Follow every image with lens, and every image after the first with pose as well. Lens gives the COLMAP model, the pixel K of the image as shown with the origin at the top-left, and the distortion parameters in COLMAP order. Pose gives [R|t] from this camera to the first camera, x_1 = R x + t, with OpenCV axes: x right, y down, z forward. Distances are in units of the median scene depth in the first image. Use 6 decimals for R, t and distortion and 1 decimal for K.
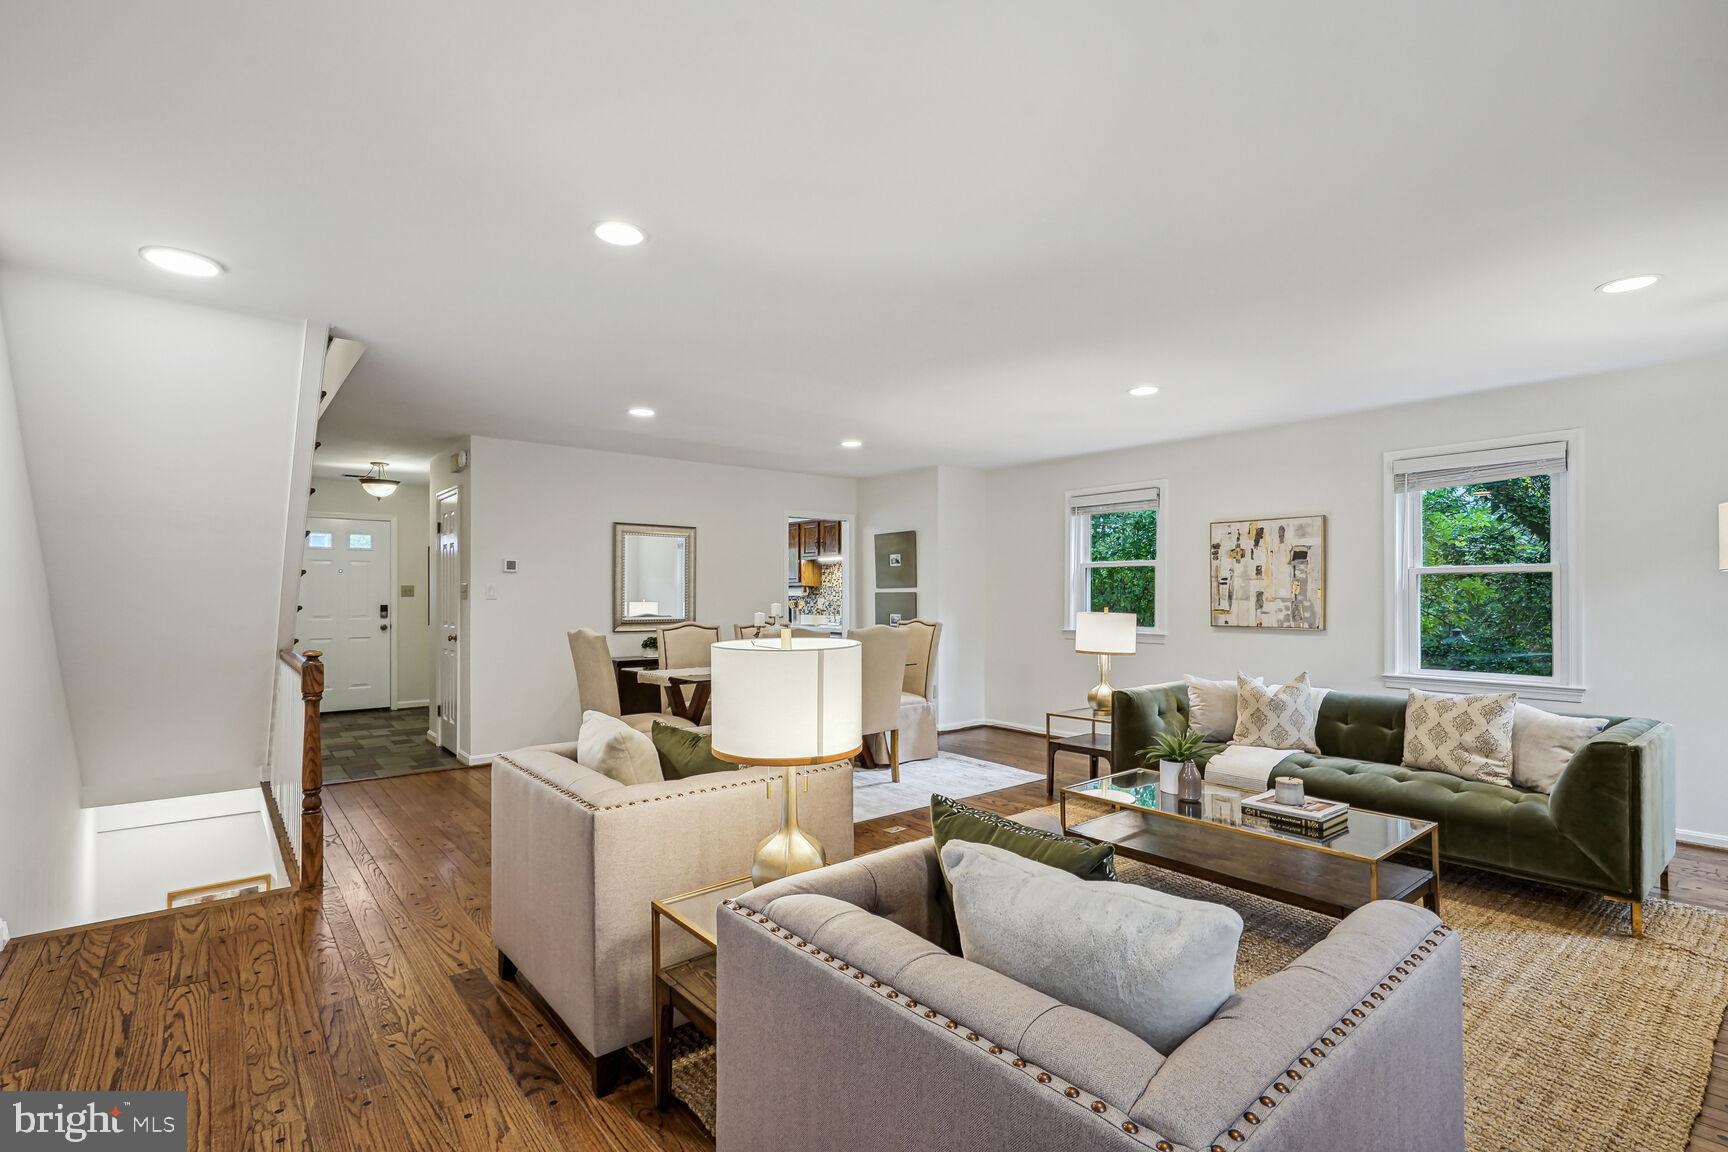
lens RADIAL K [[807.1, 0, 862.4], [0, 807.1, 584.3], [0, 0, 1]] dist [-0.002631, 0.000735]
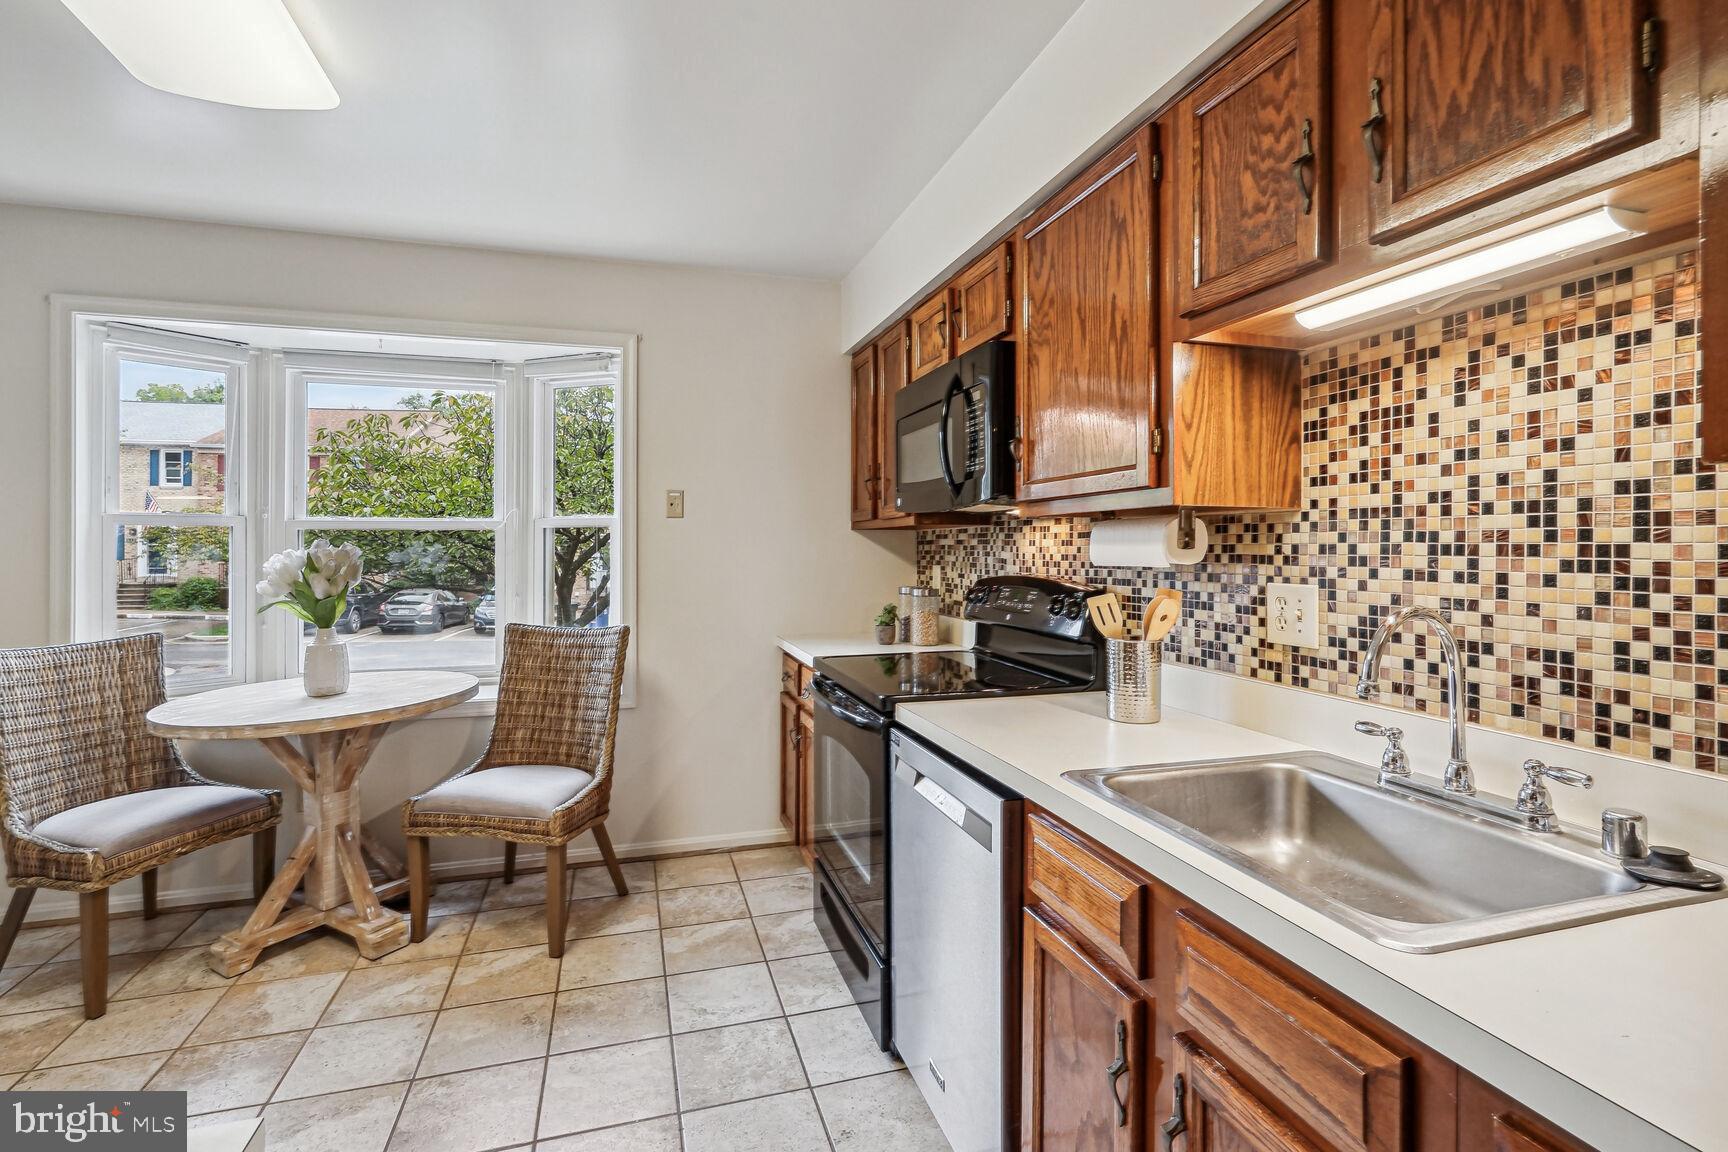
lens RADIAL K [[807.1, 0, 851.0], [0, 807.1, 542.1], [0, 0, 1]] dist [-0.002631, 0.000735]
pose [[0.917529, 0.002138, -0.397664, -0.092201], [0.000704, 0.999975, 0.007001, 0.010347], [0.397669, -0.006703, 0.917504, 1.091563]]
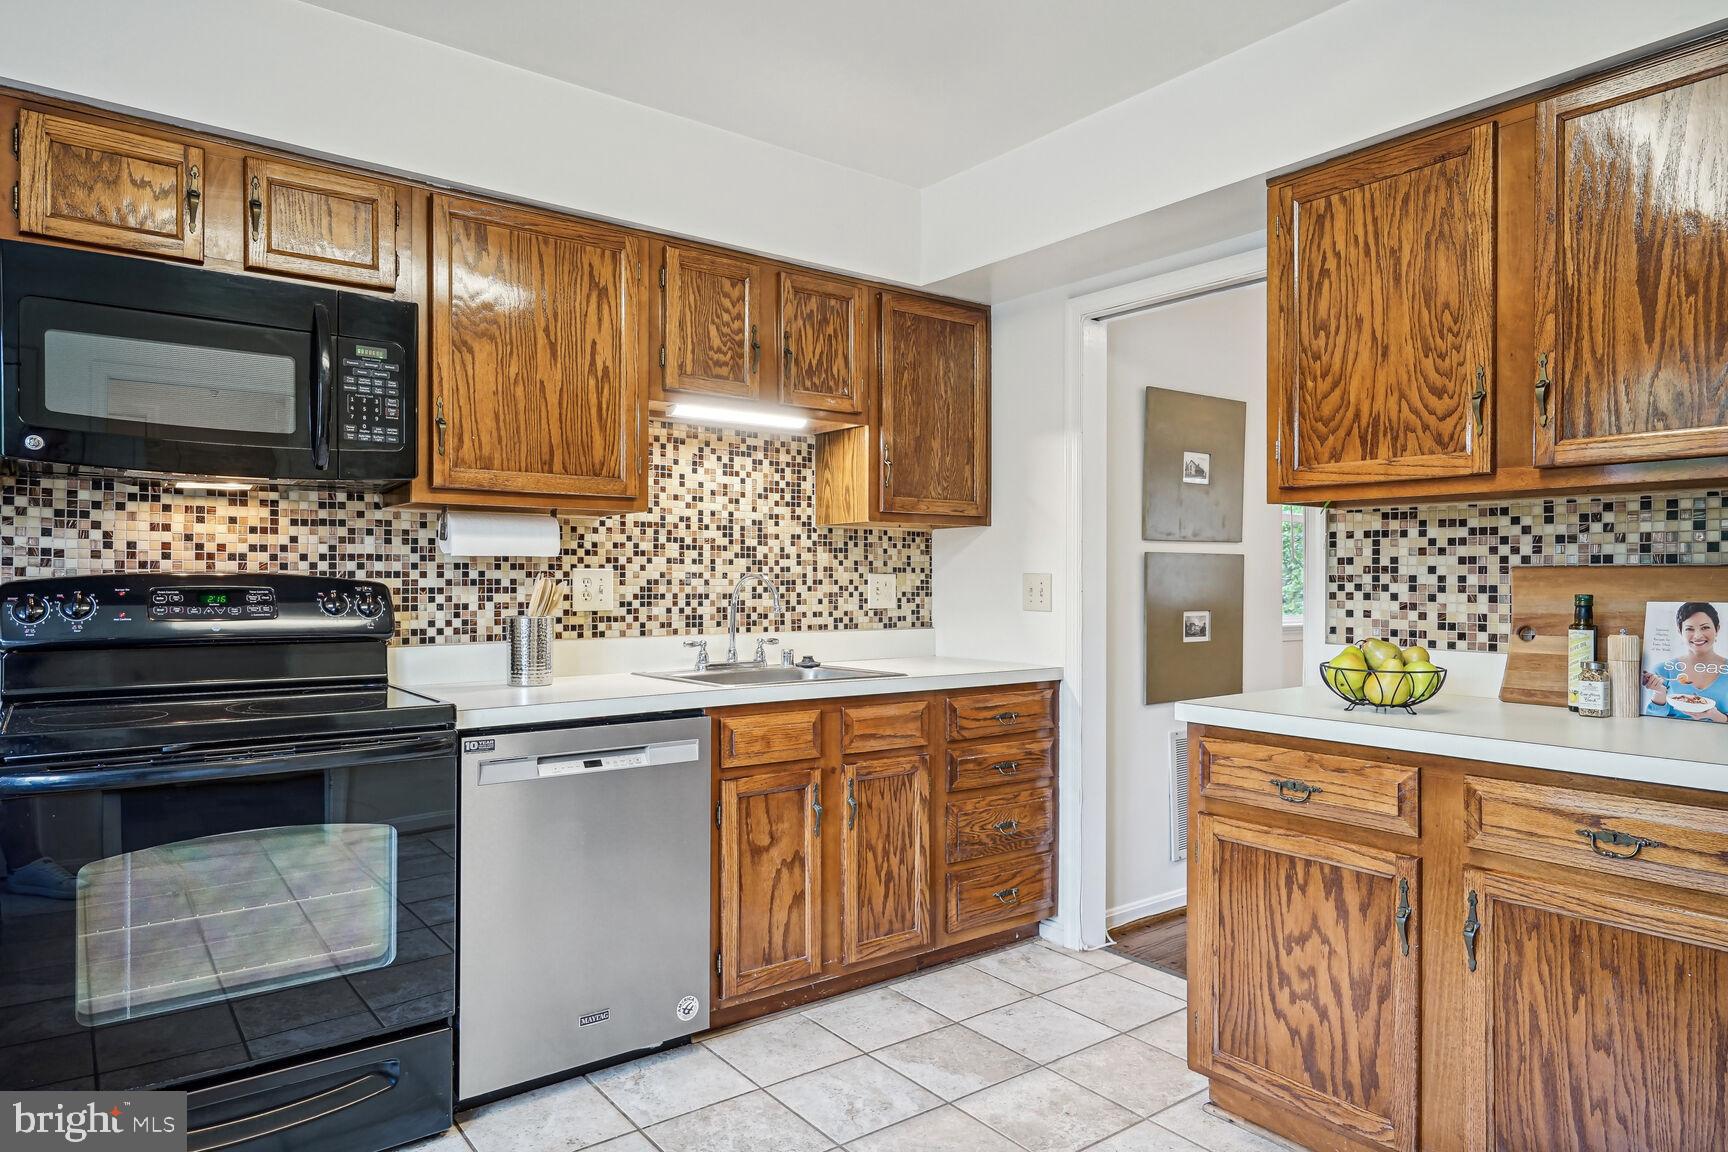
lens RADIAL K [[1045.5, 0, 860.2], [0, 1045.5, 576.7], [0, 0, 1]] dist [-0.000784, 0.000187]
pose [[0.041540, 0.009761, 0.999089, -0.487426], [-0.013697, 0.999864, -0.009199, 0.029263], [-0.999043, -0.013302, 0.041668, 1.219088]]
